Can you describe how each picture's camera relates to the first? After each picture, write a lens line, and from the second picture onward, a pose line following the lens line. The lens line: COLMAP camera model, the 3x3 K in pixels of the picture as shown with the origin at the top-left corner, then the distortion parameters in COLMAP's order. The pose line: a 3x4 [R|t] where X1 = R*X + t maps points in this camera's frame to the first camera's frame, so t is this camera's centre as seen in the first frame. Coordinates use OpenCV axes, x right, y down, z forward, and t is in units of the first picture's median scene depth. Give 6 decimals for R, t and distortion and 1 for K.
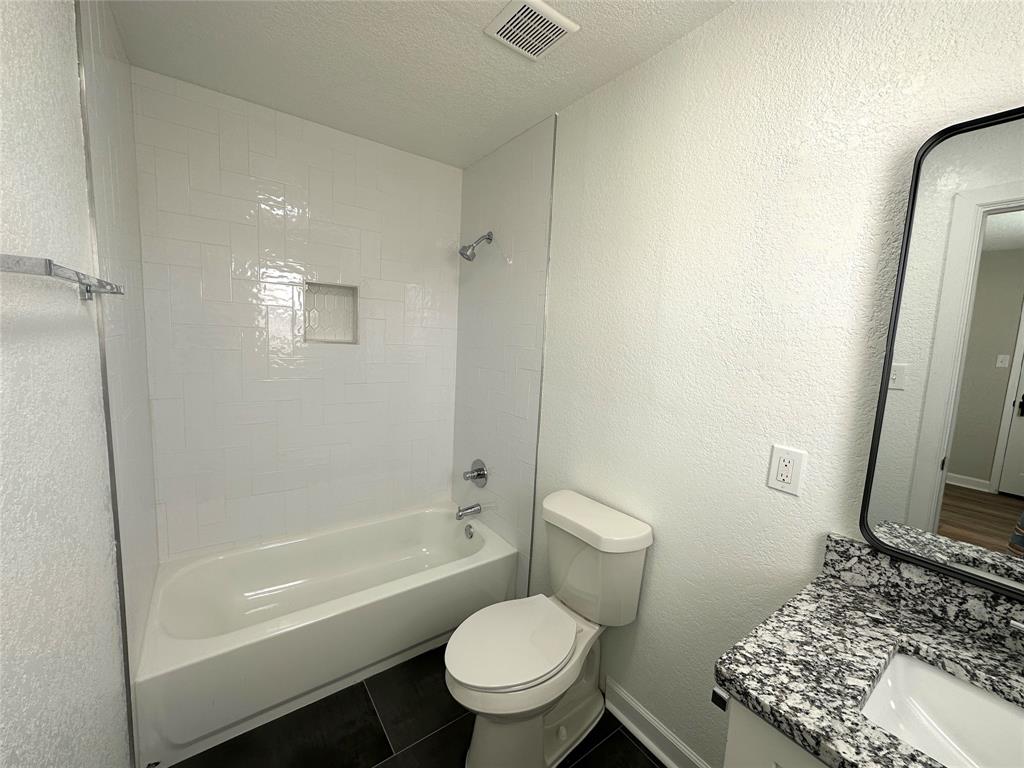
lens RADIAL K [[407.8, 0, 512.6], [0, 407.8, 383.7], [0, 0, 1]] dist [-0.001721, 0.000312]
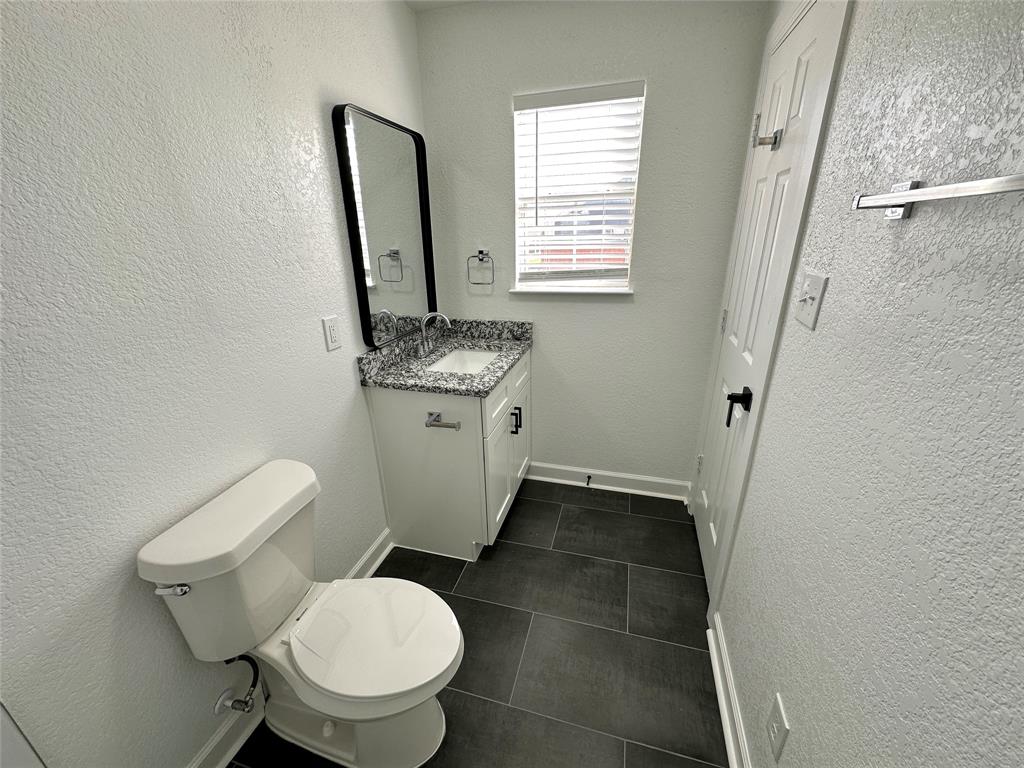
lens RADIAL K [[407.8, 0, 512.6], [0, 407.8, 383.7], [0, 0, 1]] dist [-0.001721, 0.000312]
pose [[-0.616443, -0.314685, 0.721783, -0.977132], [0.078298, 0.887626, 0.453861, -0.278731], [-0.783497, 0.336293, -0.522532, 1.675283]]
